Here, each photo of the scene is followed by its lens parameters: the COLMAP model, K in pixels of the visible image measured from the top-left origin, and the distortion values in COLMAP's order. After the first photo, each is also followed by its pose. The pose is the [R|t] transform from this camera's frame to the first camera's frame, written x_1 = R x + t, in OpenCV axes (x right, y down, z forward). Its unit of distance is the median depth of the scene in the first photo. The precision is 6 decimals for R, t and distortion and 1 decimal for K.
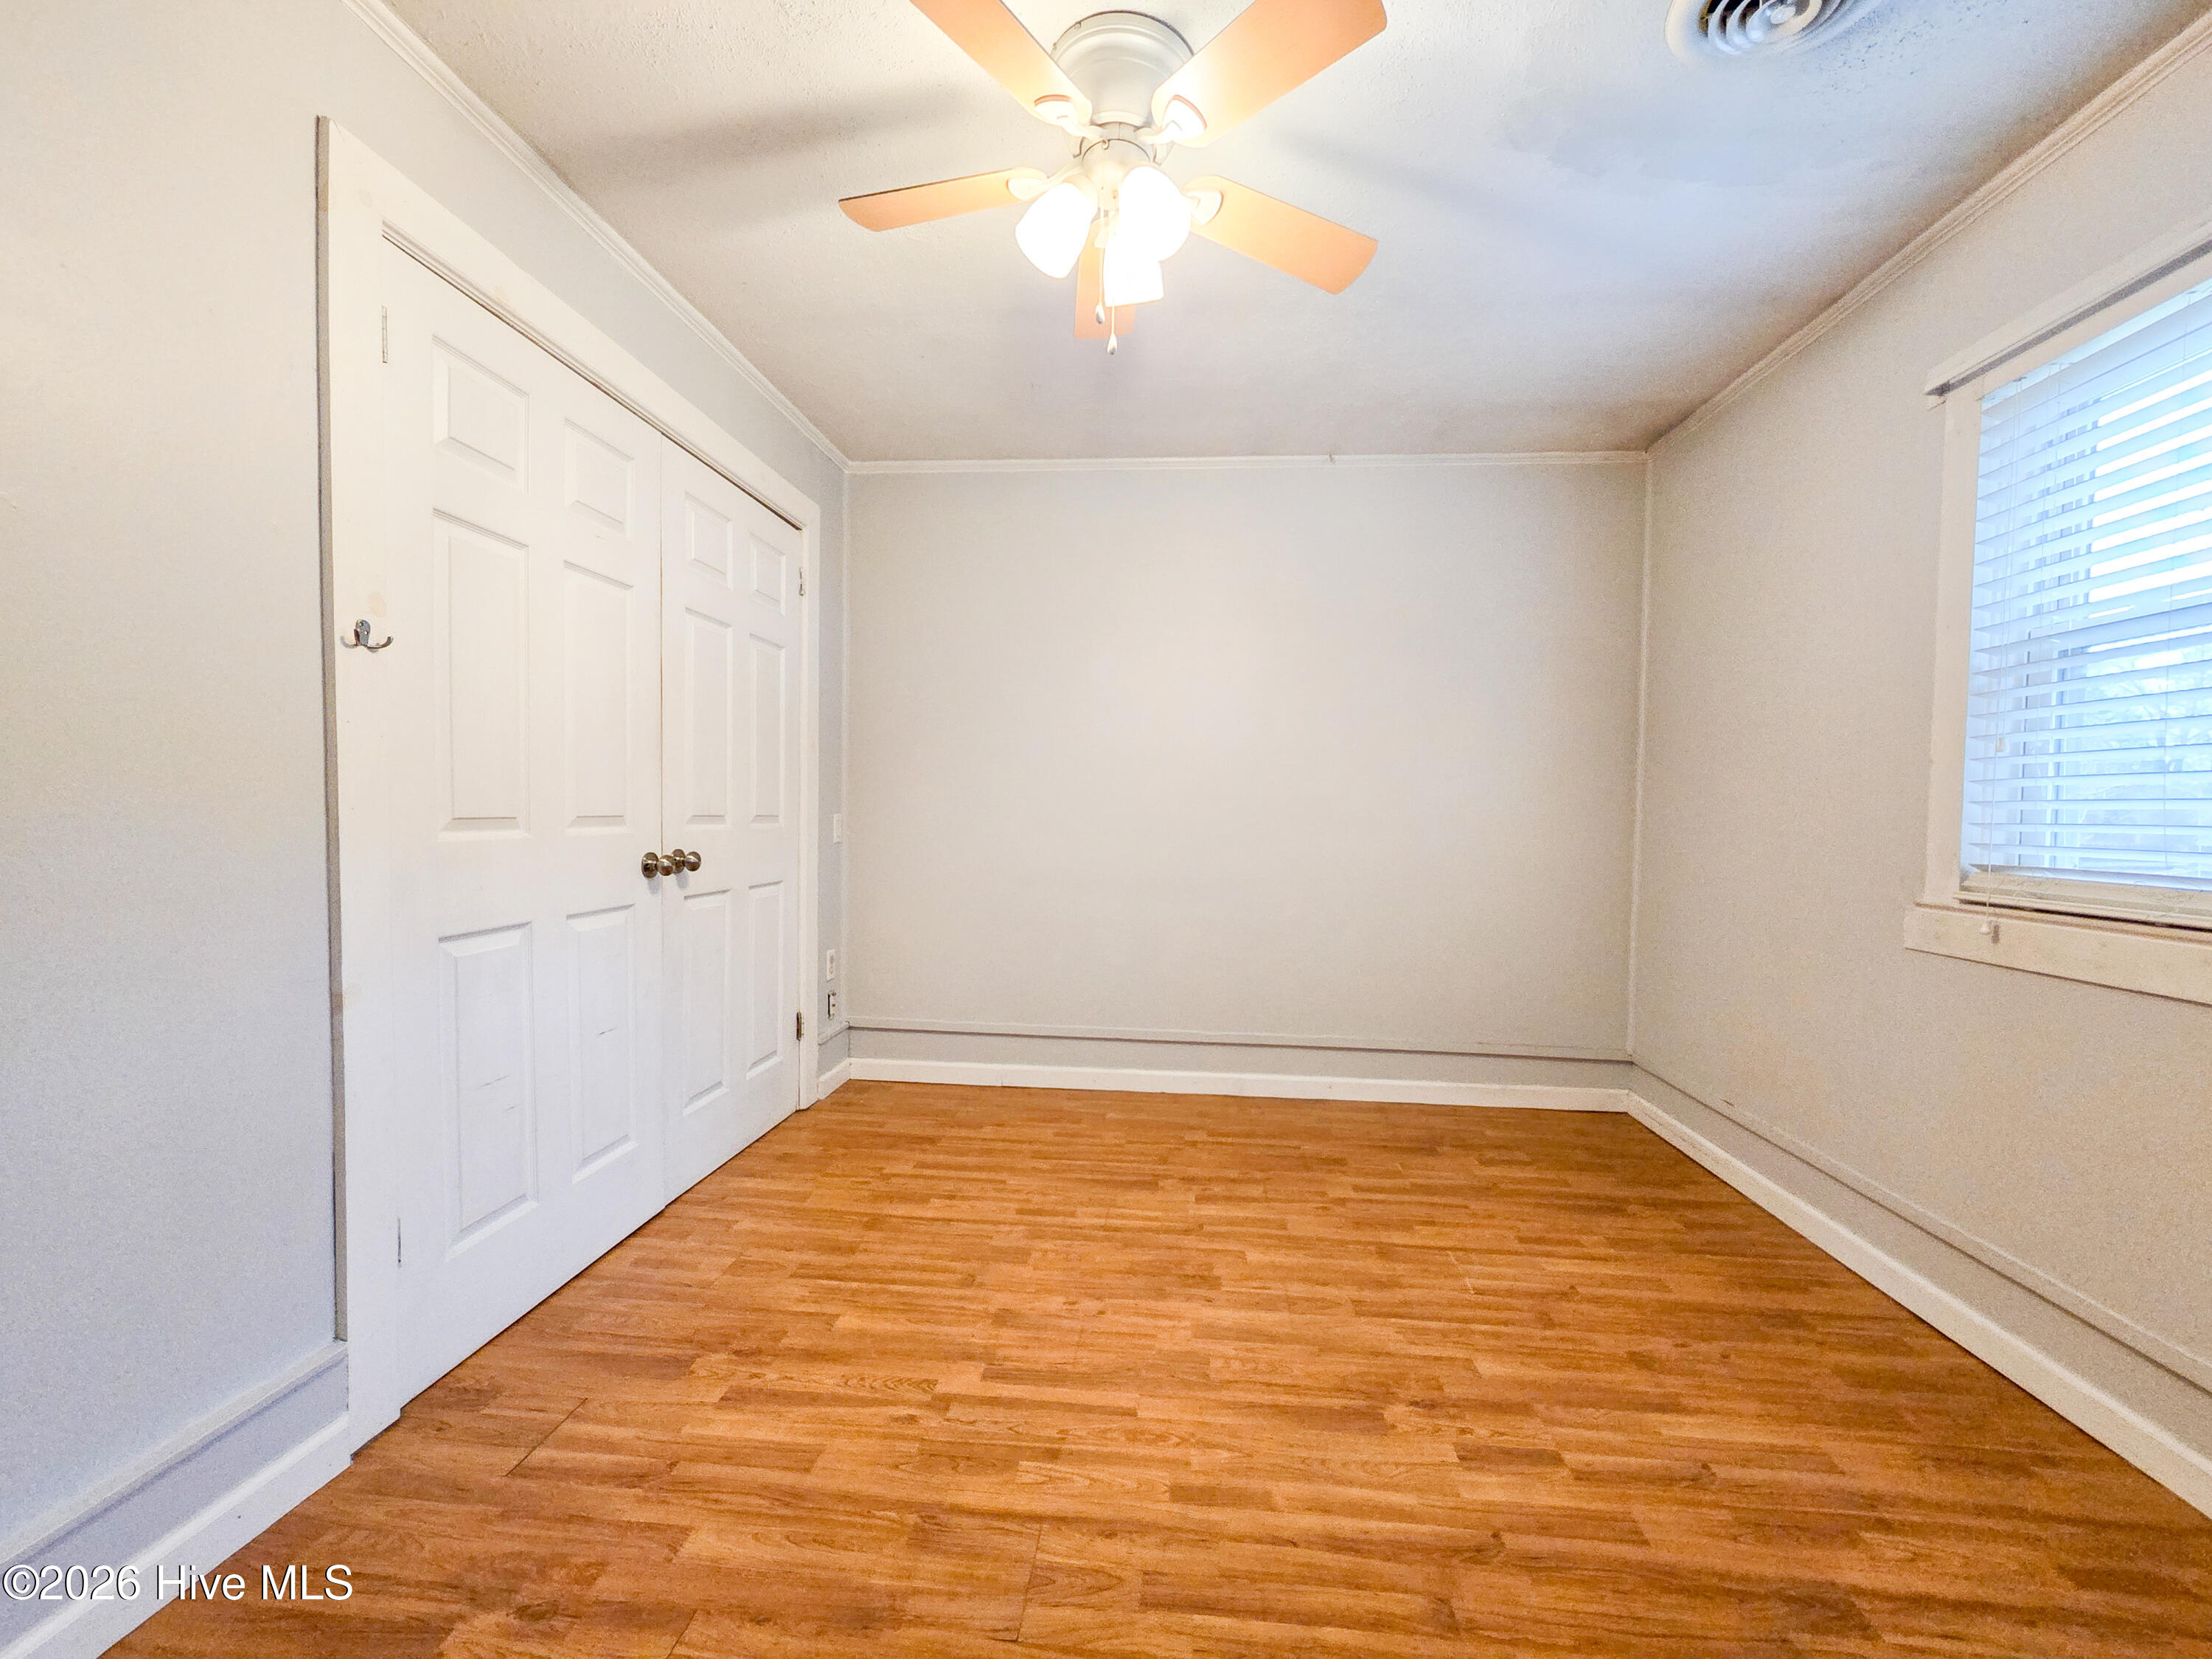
lens RADIAL K [[921.1, 0, 1116.5], [0, 921.1, 833.4], [0, 0, 1]] dist [-0.000441, -0.001315]
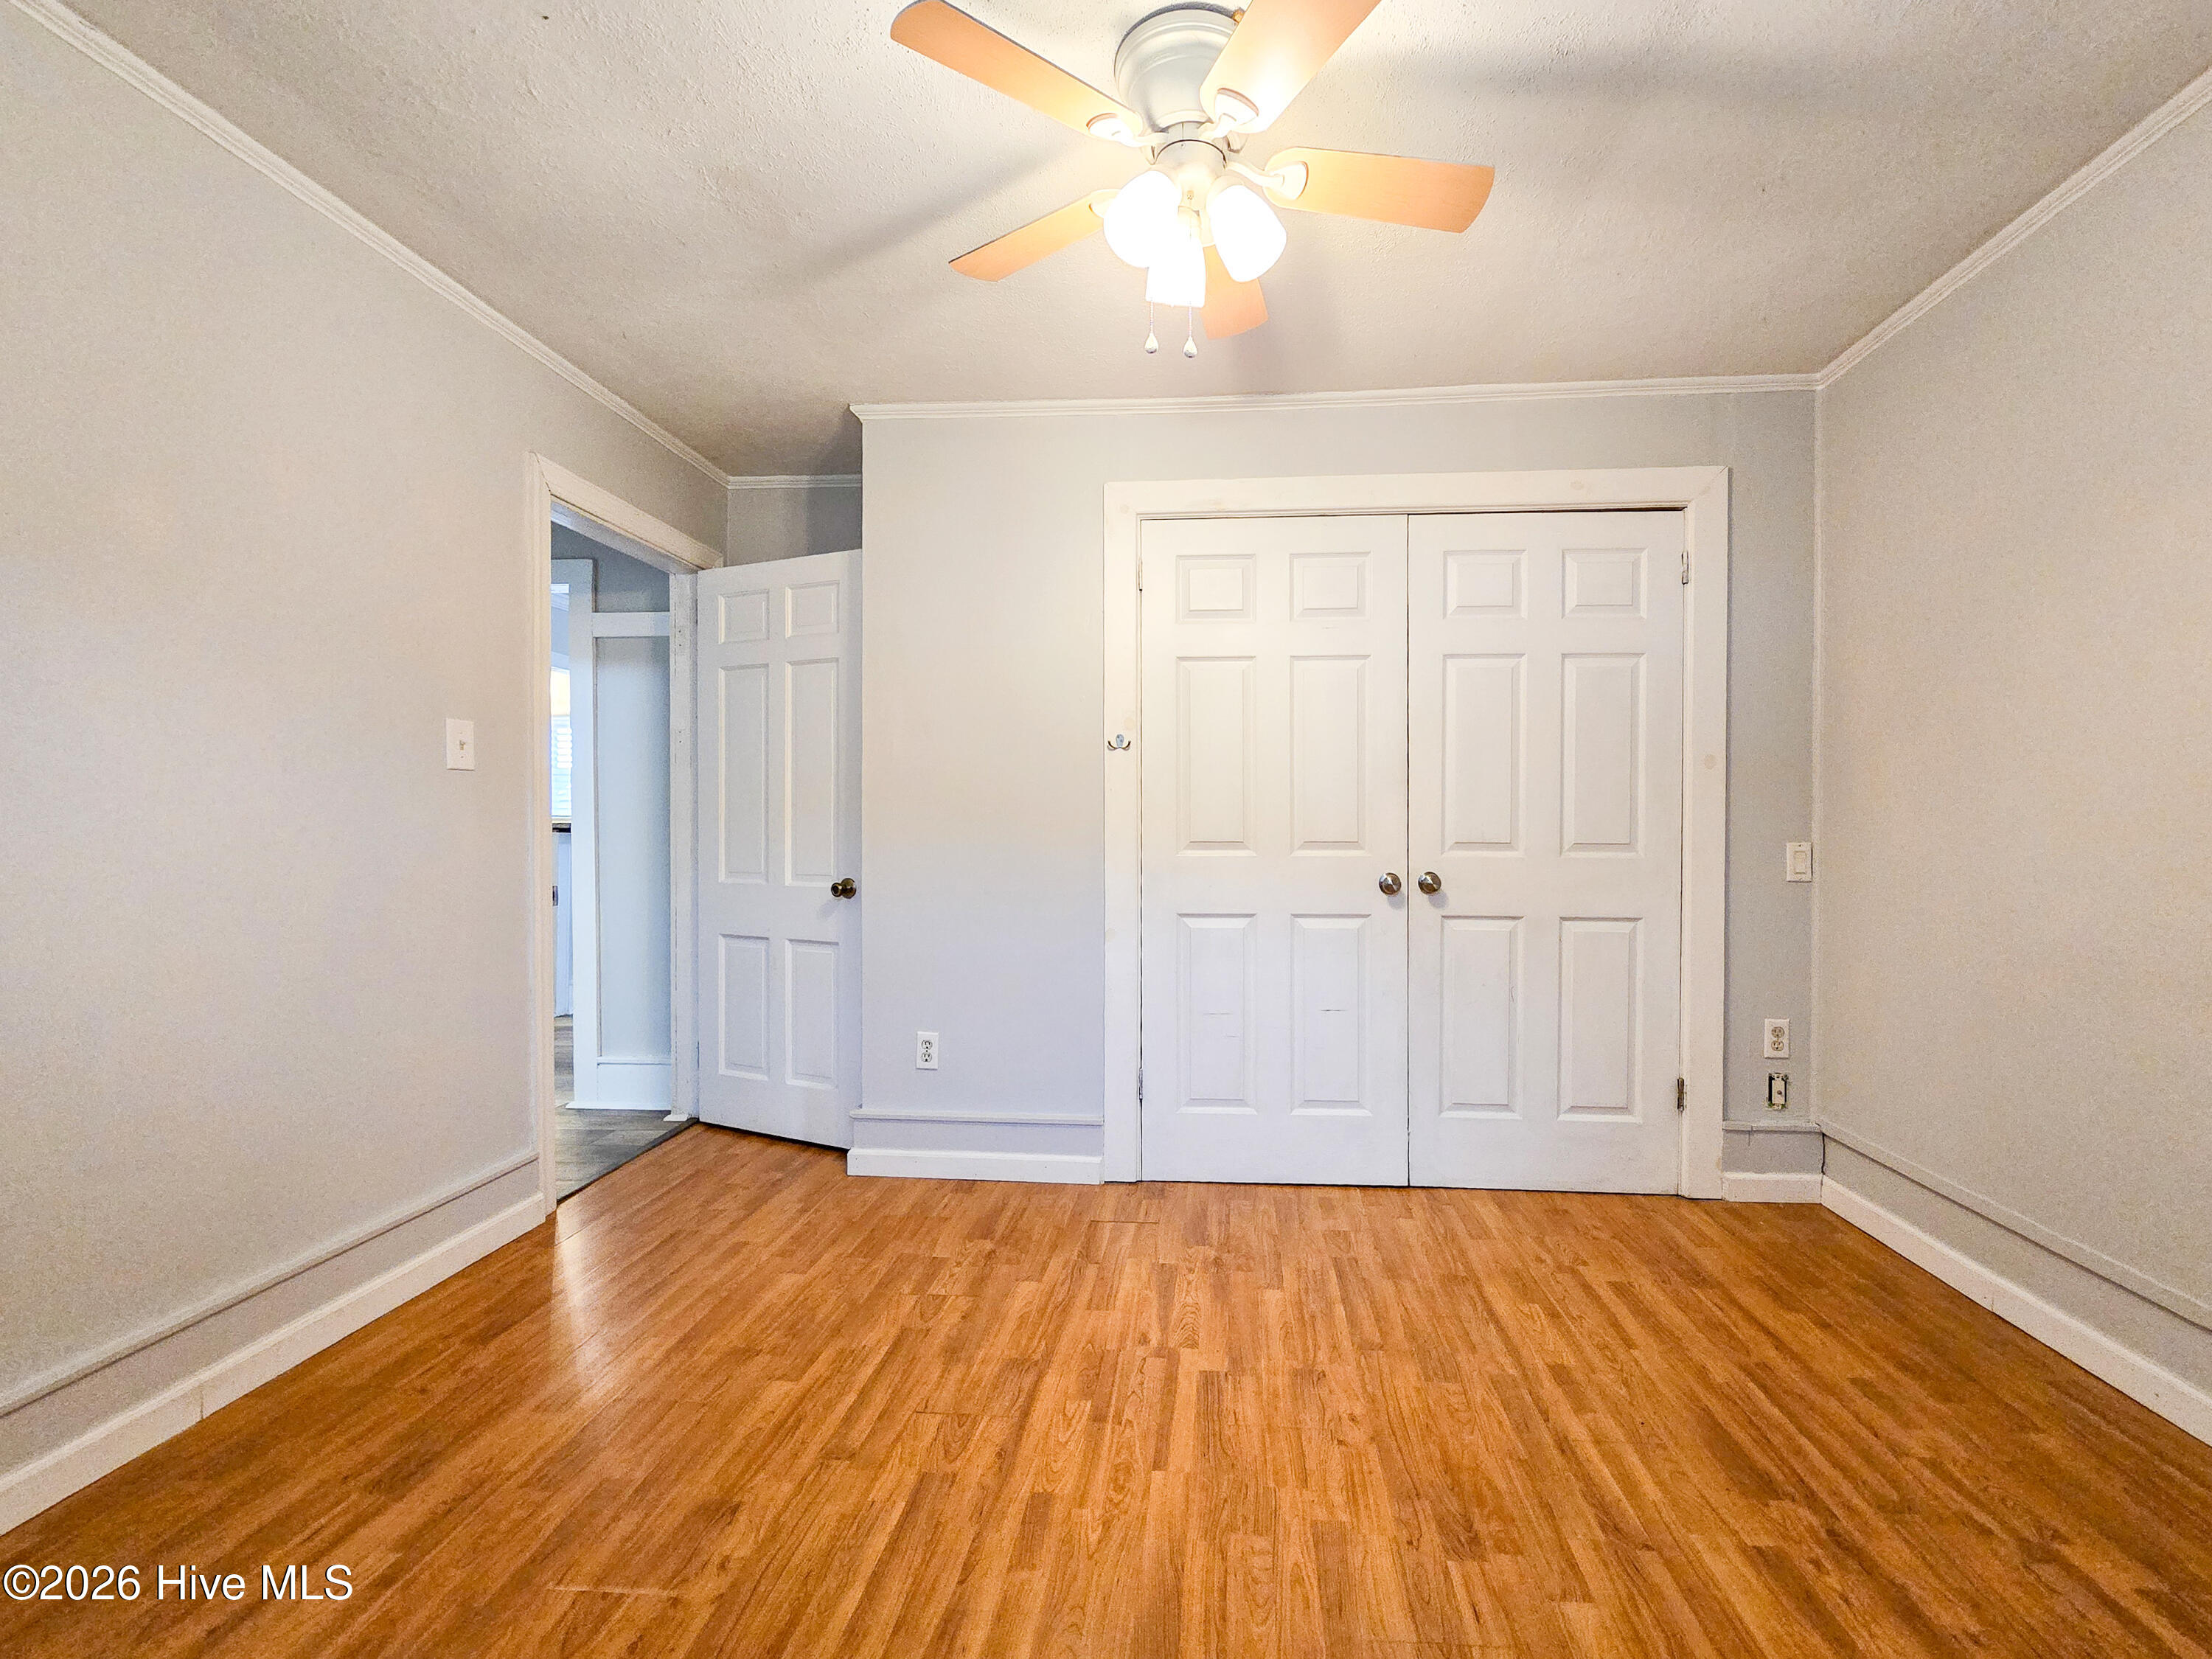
lens RADIAL K [[921.1, 0, 1127.7], [0, 921.1, 813.3], [0, 0, 1]] dist [-0.000441, -0.001315]
pose [[-0.010600, -0.043376, -0.999003, 0.759680], [-0.027330, 0.998698, -0.043072, 0.005337], [0.999570, 0.026846, -0.011771, 0.745299]]
